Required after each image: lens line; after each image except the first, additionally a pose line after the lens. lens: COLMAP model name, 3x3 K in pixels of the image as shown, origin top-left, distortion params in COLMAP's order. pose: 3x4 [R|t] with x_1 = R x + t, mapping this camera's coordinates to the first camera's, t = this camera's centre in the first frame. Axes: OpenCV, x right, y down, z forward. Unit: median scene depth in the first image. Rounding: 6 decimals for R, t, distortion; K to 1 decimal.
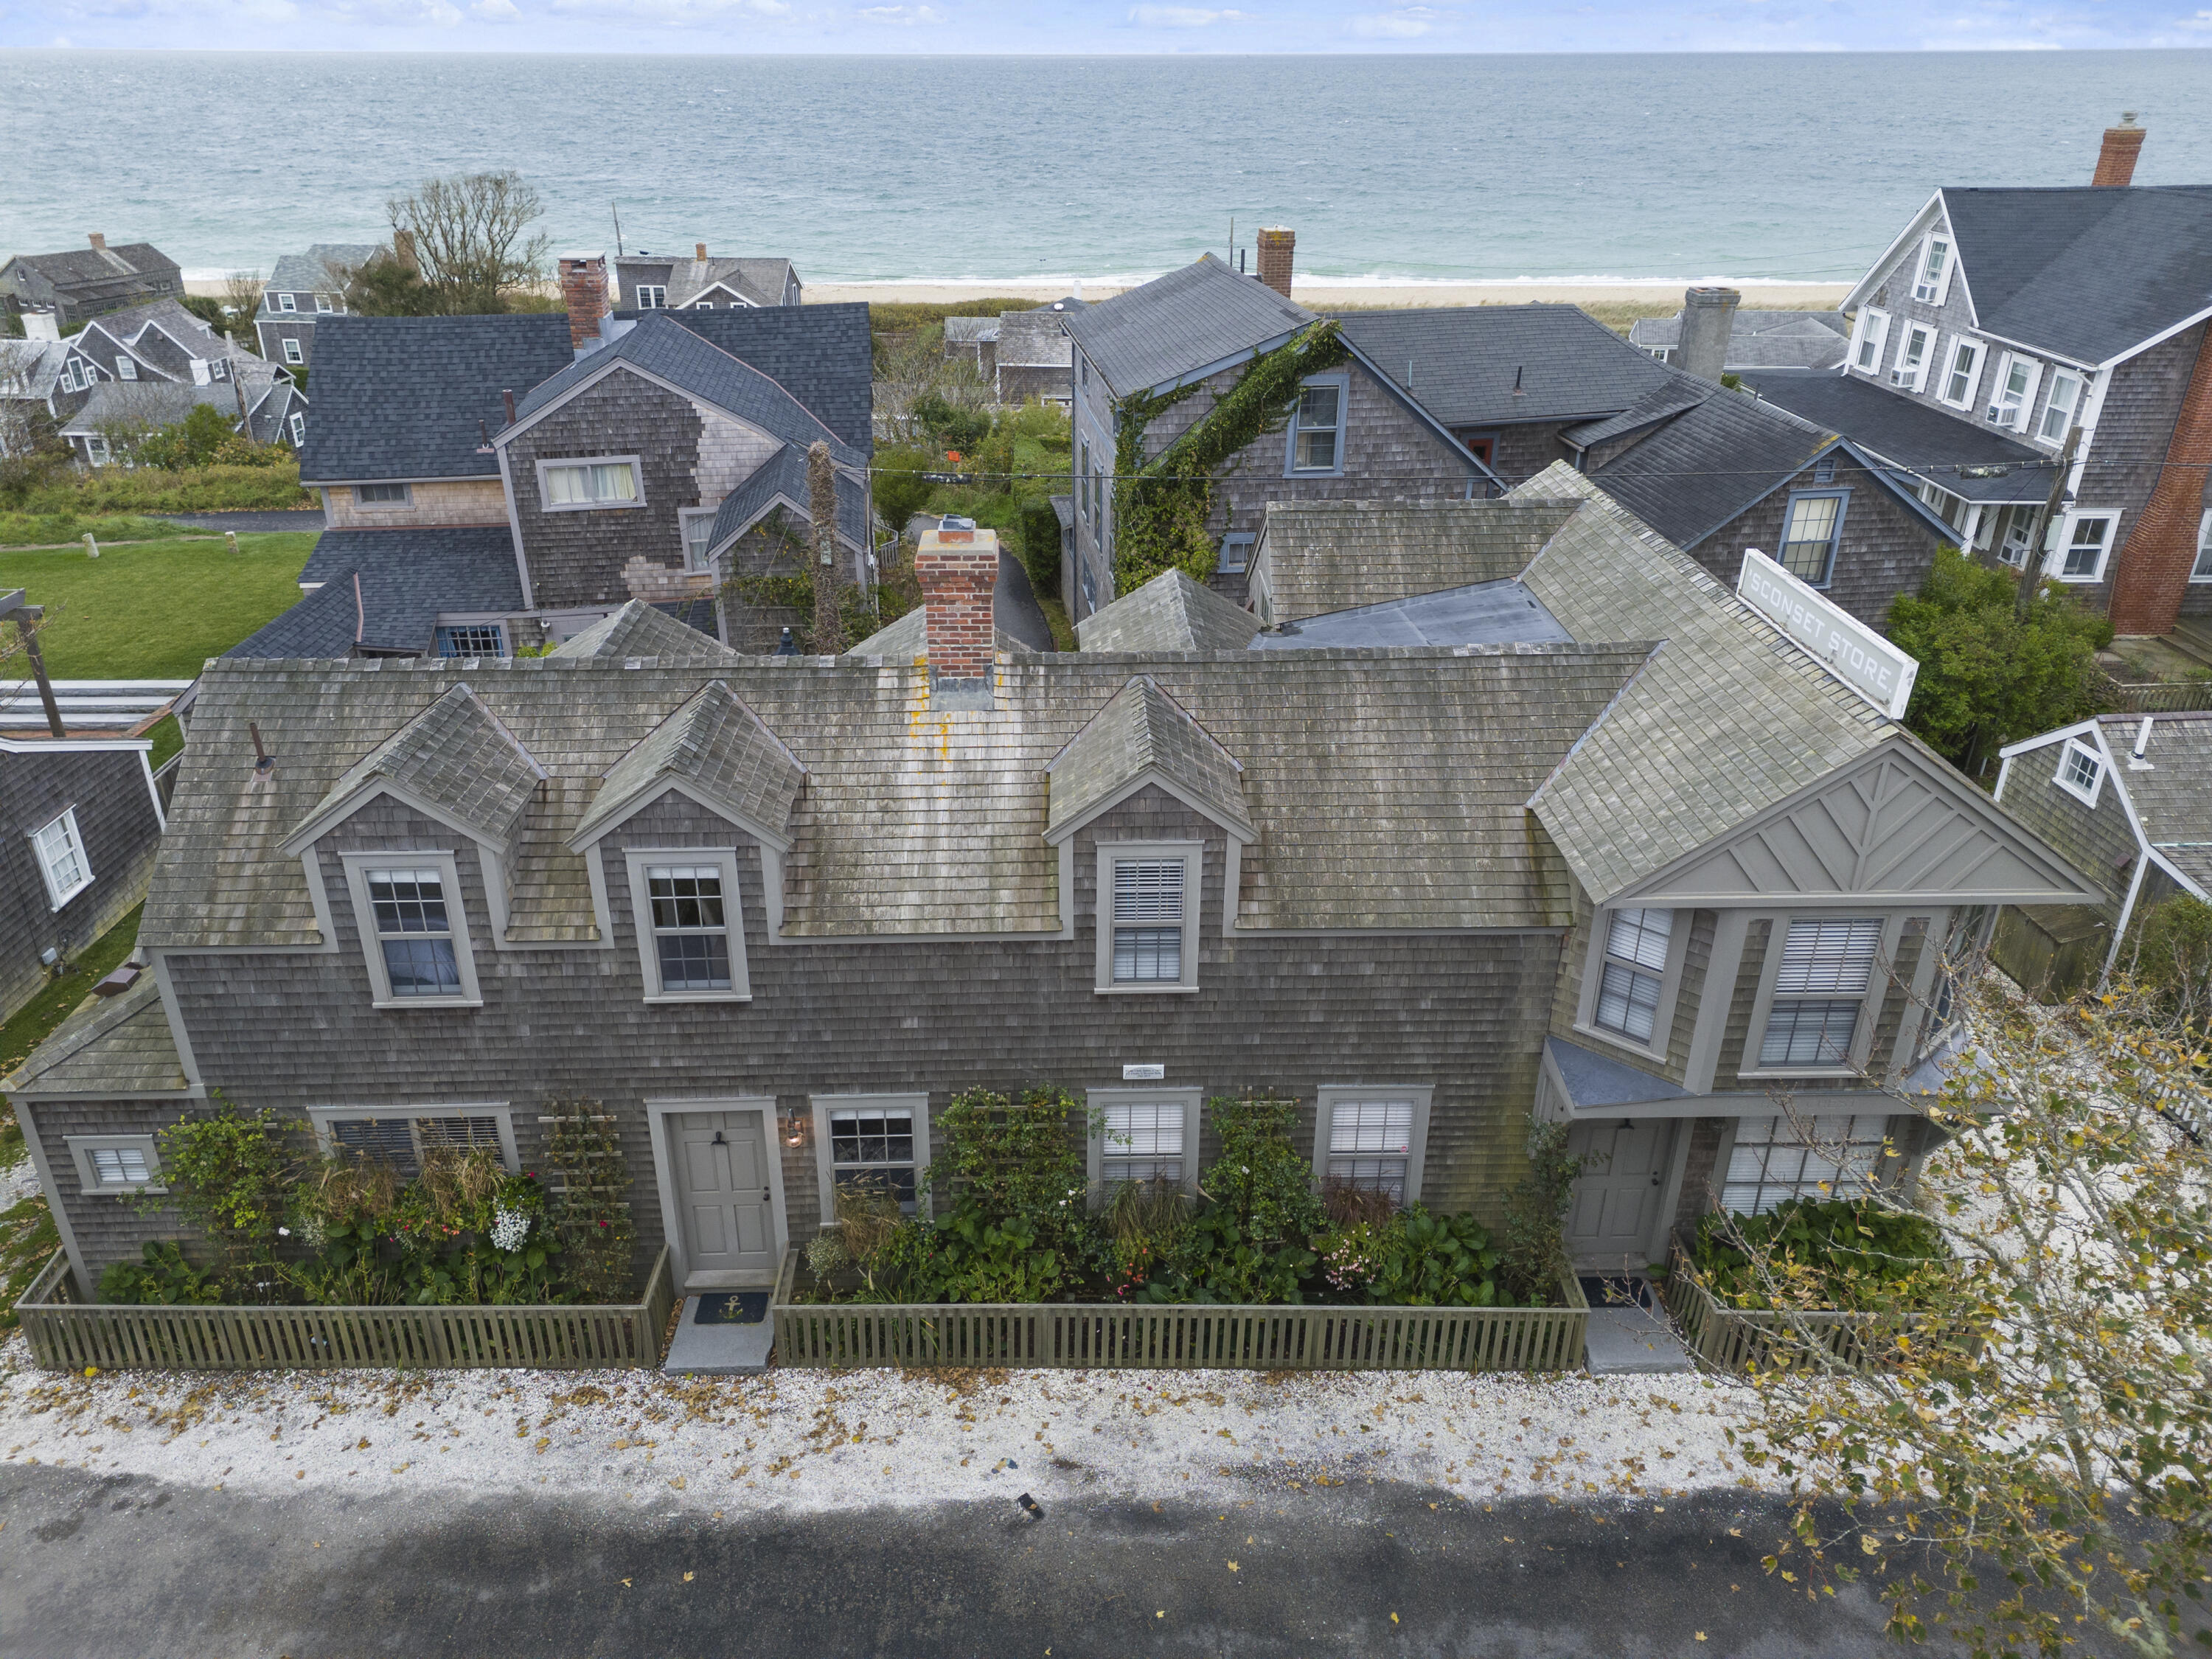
lens RADIAL K [[1533.8, 0, 1084.1], [0, 1533.8, 832.0], [0, 0, 1]] dist [0.062829, -0.052740]
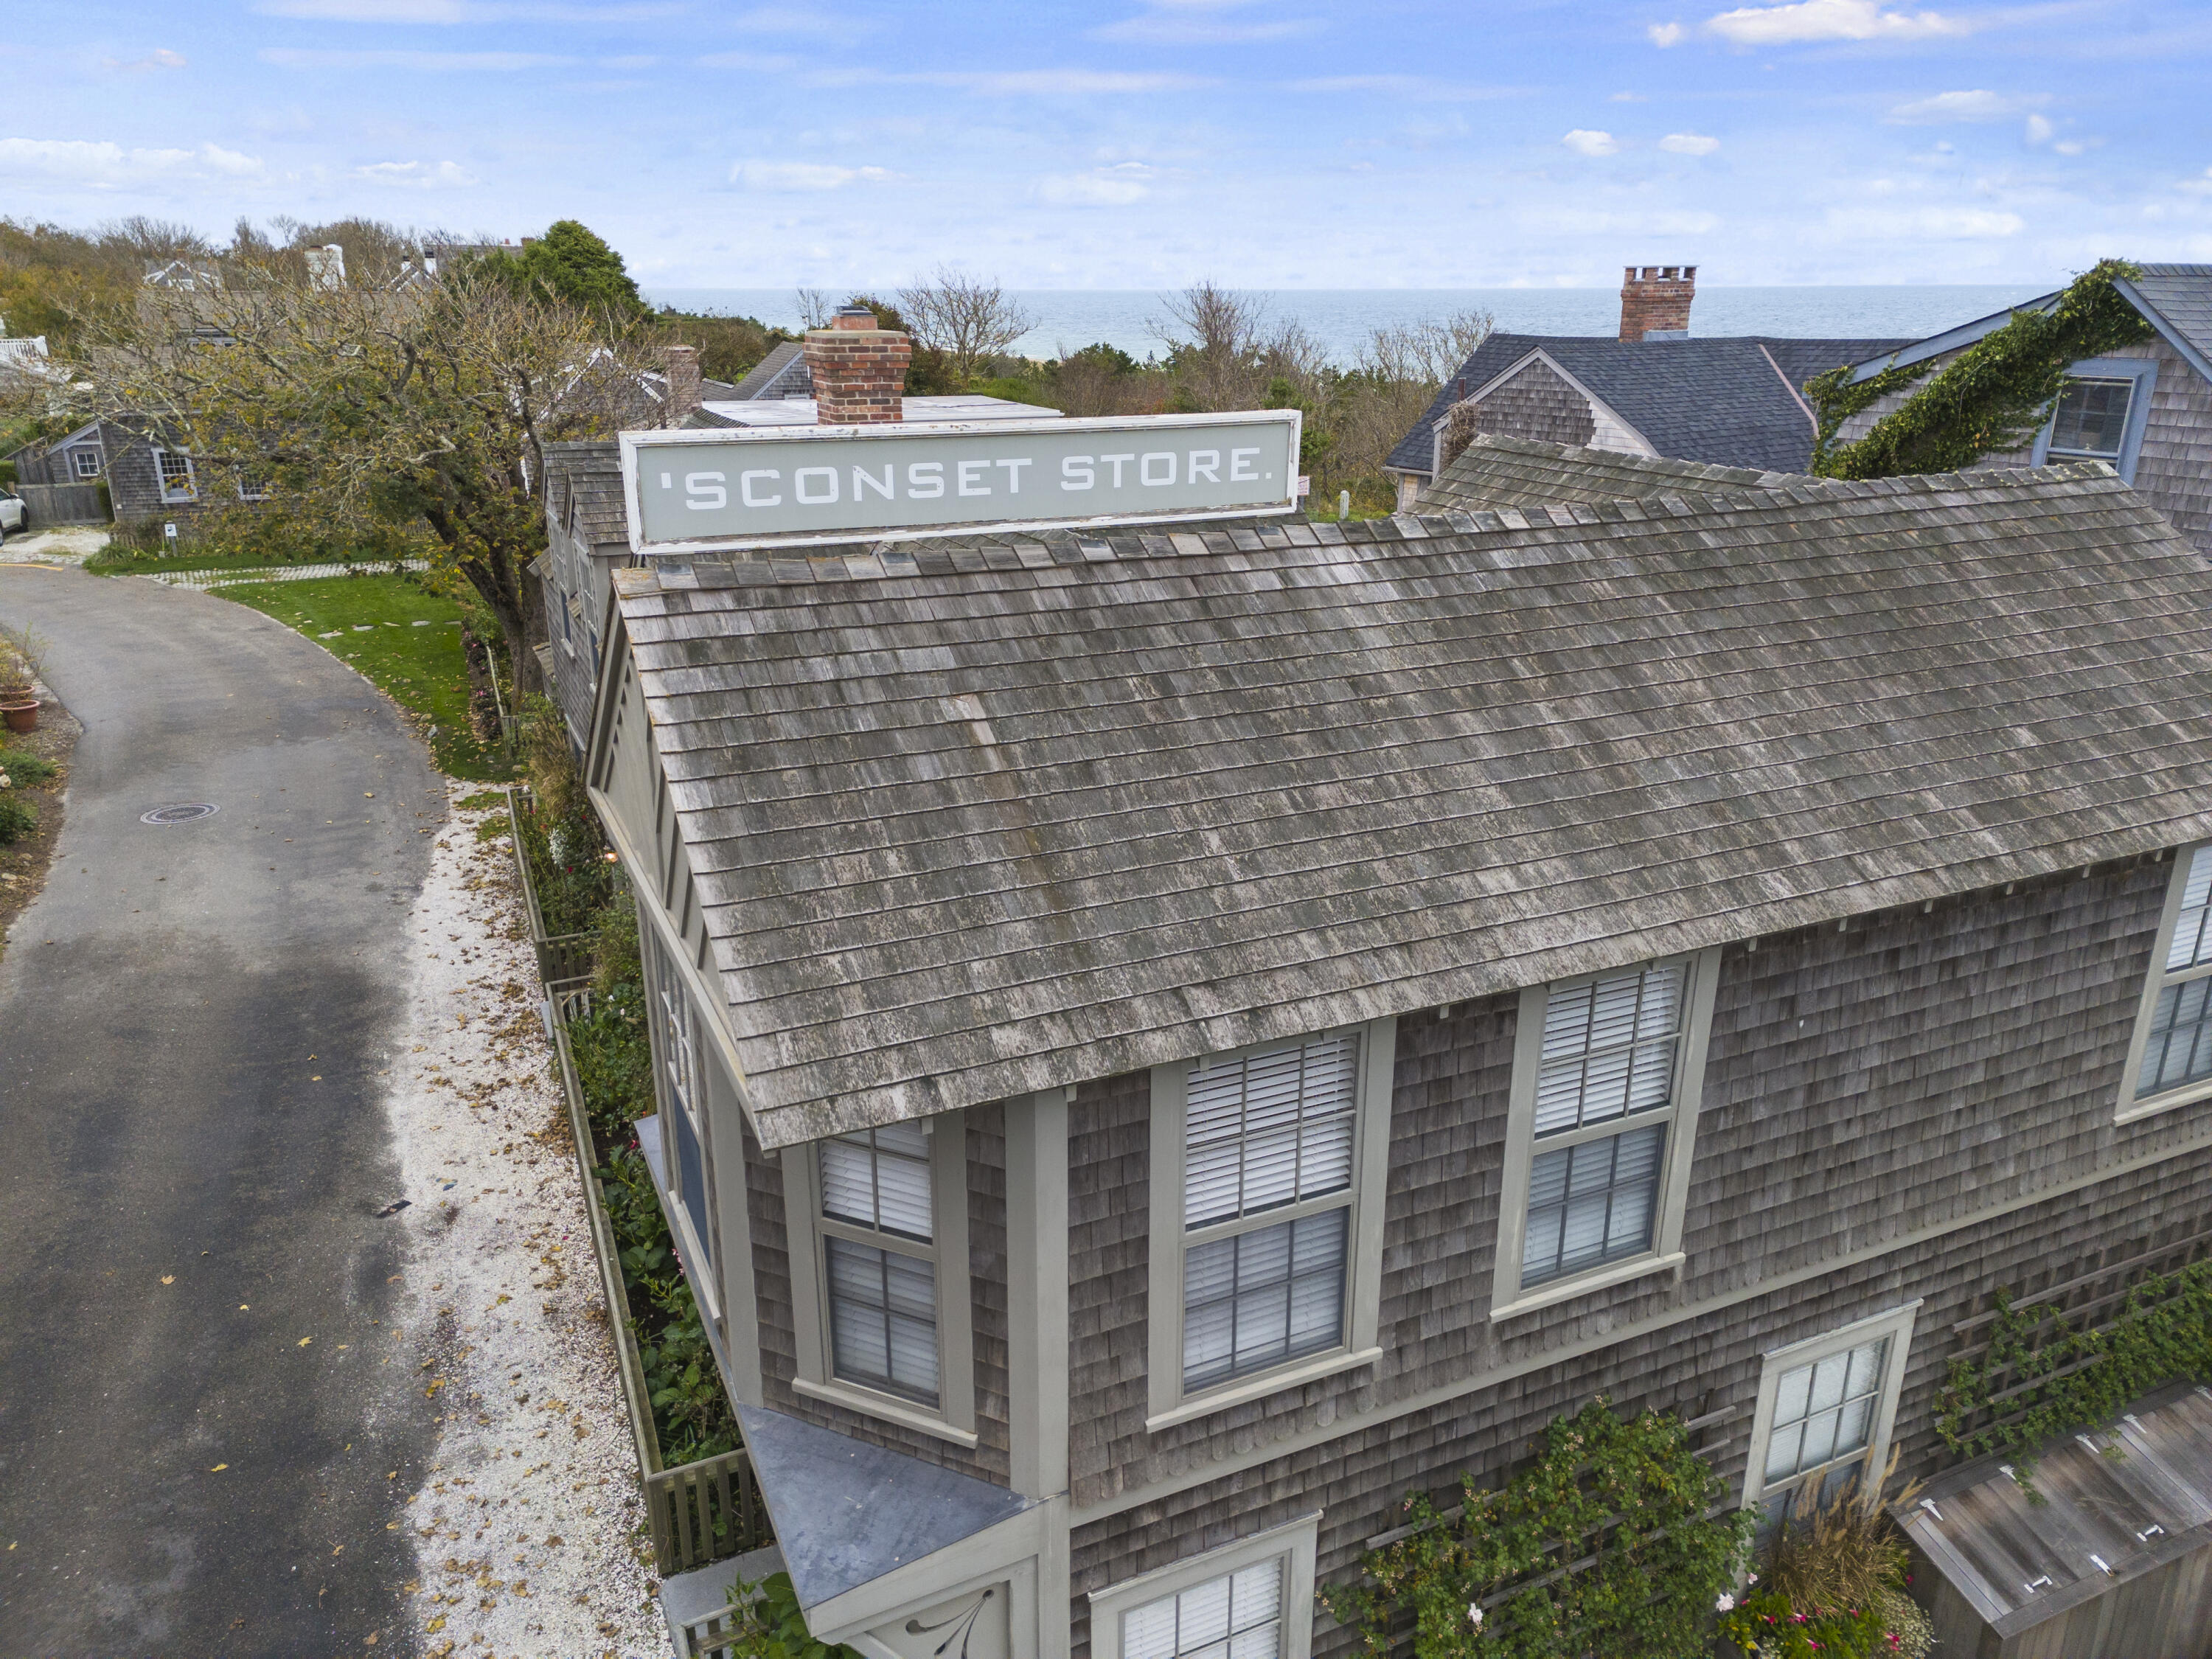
lens RADIAL K [[1533.8, 0, 1107.6], [0, 1533.8, 817.3], [0, 0, 1]] dist [0.062829, -0.052740]
pose [[0.404791, 0.299380, -0.864011, 0.857834], [-0.413373, 0.902735, 0.119132, -0.093809], [0.815639, 0.308936, 0.489175, 0.733322]]
